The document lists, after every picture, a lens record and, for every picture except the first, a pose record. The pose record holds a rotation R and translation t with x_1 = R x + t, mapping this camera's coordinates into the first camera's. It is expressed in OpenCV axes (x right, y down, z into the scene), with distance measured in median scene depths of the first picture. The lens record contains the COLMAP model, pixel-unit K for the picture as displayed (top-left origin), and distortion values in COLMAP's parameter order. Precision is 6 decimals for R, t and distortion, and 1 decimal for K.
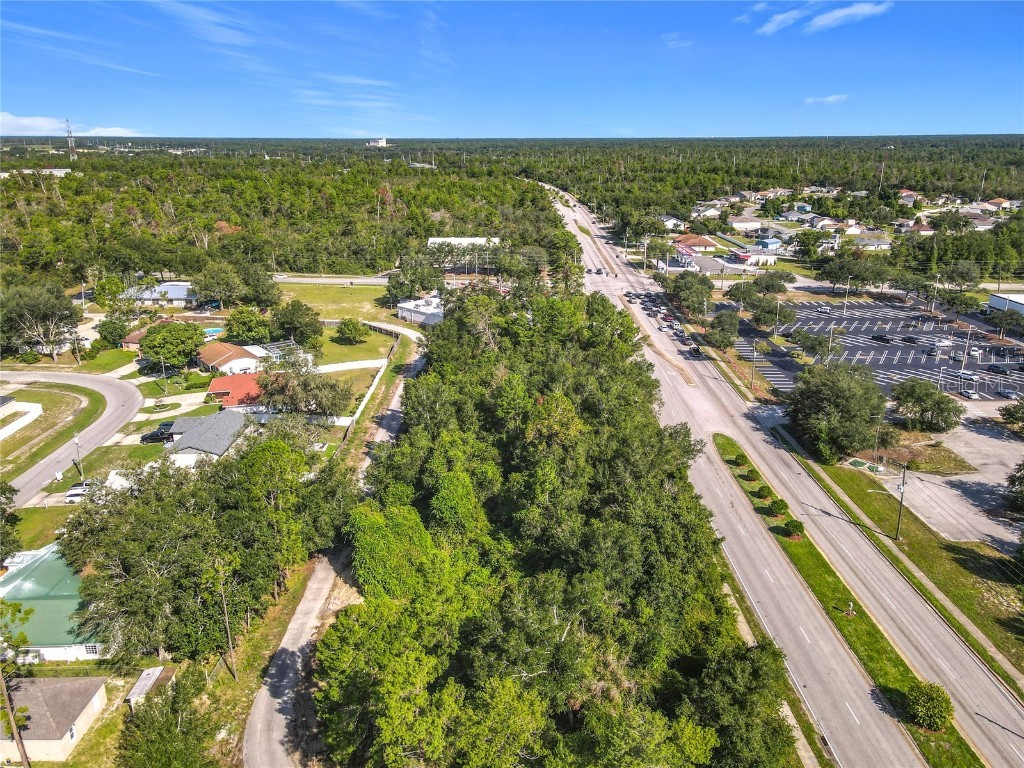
lens RADIAL K [[745.4, 0, 522.9], [0, 745.4, 410.0], [0, 0, 1]] dist [0.005878, 0.062103]
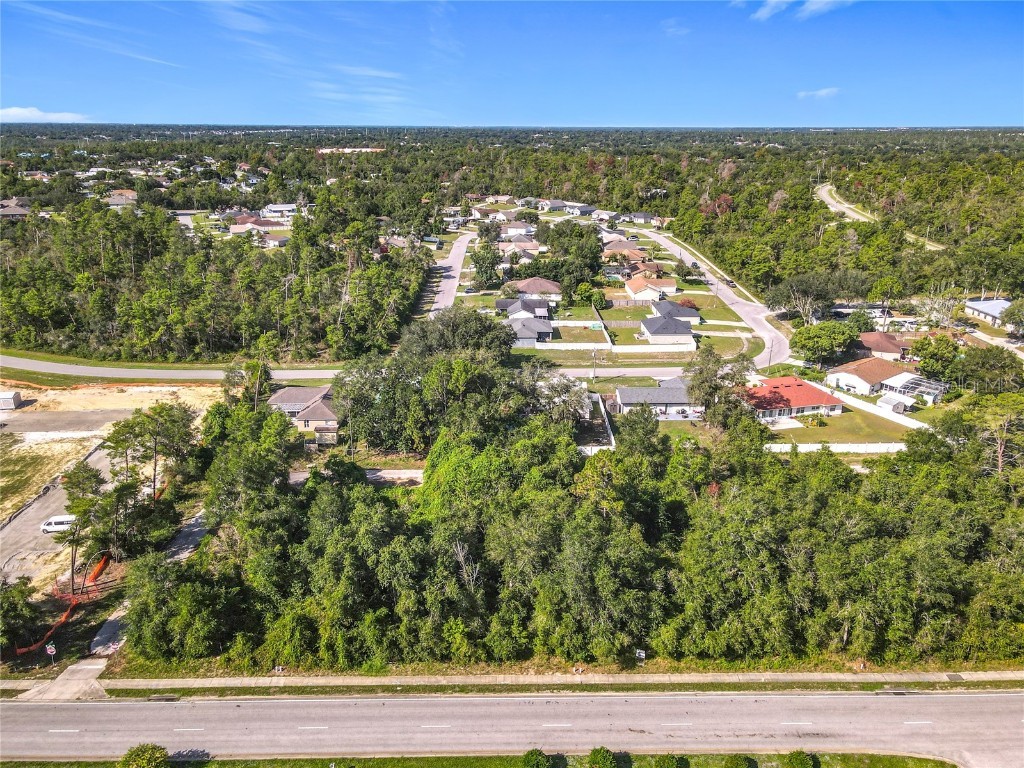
lens RADIAL K [[766.7, 0, 522.2], [0, 766.7, 367.6], [0, 0, 1]] dist [0.002873, 0.027933]
pose [[0.012854, 0.304876, -0.952305, 0.727623], [-0.348559, 0.894013, 0.281510, -0.272988], [0.937199, 0.328316, 0.117759, 0.645708]]
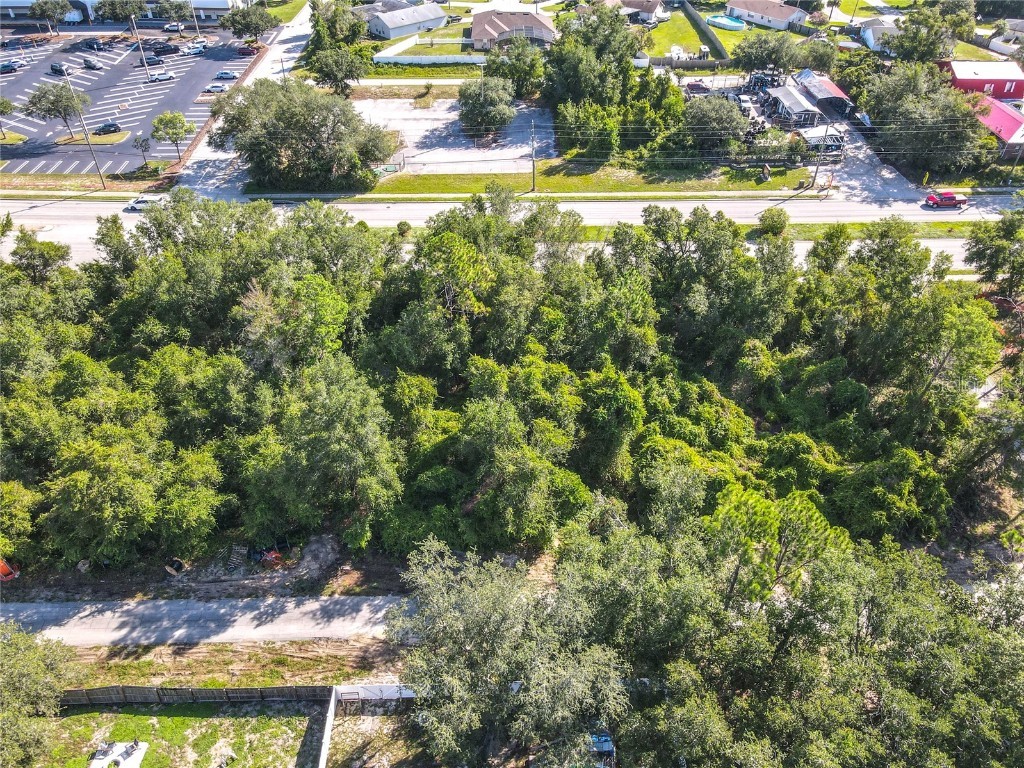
lens RADIAL K [[753.9, 0, 520.0], [0, 753.9, 365.2], [0, 0, 1]] dist [0.034818, -0.027501]
pose [[-0.017618, -0.625878, 0.779722, -0.462822], [0.326094, 0.733604, 0.596228, -0.265089], [-0.945173, 0.264767, 0.191170, 0.704349]]
